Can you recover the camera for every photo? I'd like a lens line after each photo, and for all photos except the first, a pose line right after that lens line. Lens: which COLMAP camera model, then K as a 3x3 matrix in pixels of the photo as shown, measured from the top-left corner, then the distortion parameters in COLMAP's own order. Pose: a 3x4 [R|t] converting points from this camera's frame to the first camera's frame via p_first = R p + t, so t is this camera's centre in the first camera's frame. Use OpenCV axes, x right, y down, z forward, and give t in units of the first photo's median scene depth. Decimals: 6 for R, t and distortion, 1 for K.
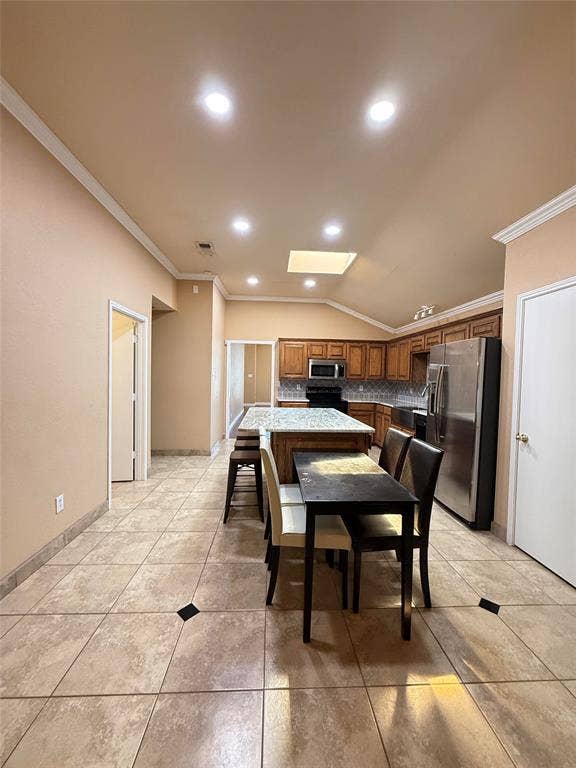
lens RADIAL K [[304.2, 0, 286.4], [0, 304.2, 383.1], [0, 0, 1]] dist [0.000907, -0.000052]
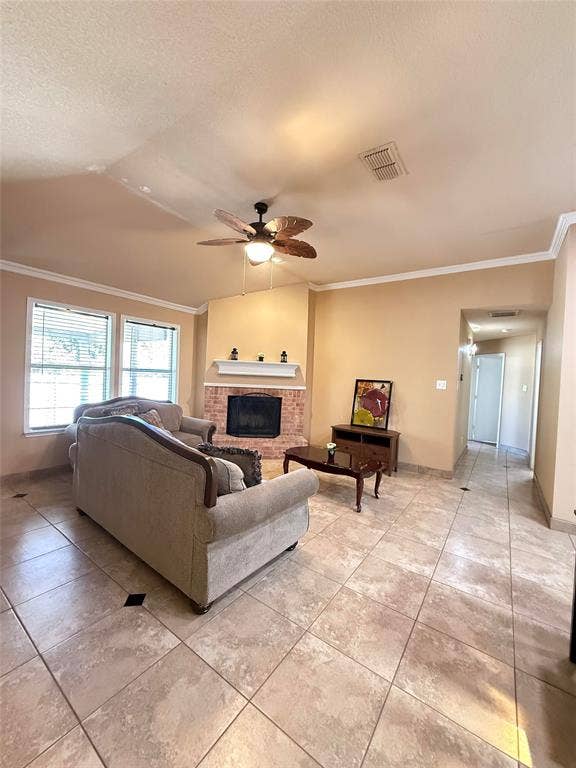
lens RADIAL K [[304.2, 0, 286.4], [0, 304.2, 383.1], [0, 0, 1]] dist [0.000907, -0.000052]
pose [[-0.620659, -0.032771, -0.783395, 0.464850], [-0.082604, 0.996299, 0.023768, 0.009244], [0.779717, 0.079463, -0.621069, 0.271489]]
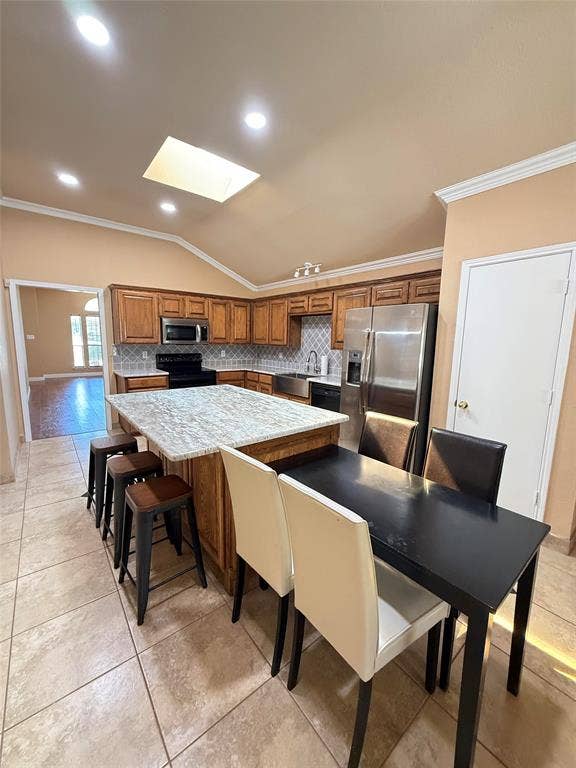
lens RADIAL K [[304.2, 0, 286.4], [0, 304.2, 383.1], [0, 0, 1]] dist [0.000907, -0.000052]
pose [[0.810995, -0.090413, 0.578025, -0.156206], [0.012832, 0.990498, 0.136926, -0.022048], [-0.584912, -0.103629, 0.804449, 0.265078]]
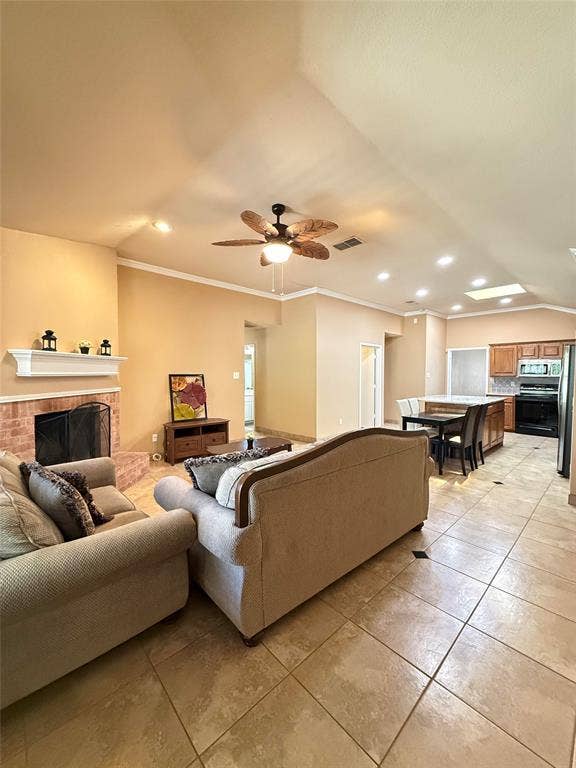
lens RADIAL K [[304.2, 0, 286.4], [0, 304.2, 383.1], [0, 0, 1]] dist [0.000907, -0.000052]
pose [[0.640295, 0.005116, -0.768112, 0.512908], [-0.010501, 0.999943, -0.002093, 0.028668], [0.768057, 0.009406, 0.640312, -0.554073]]
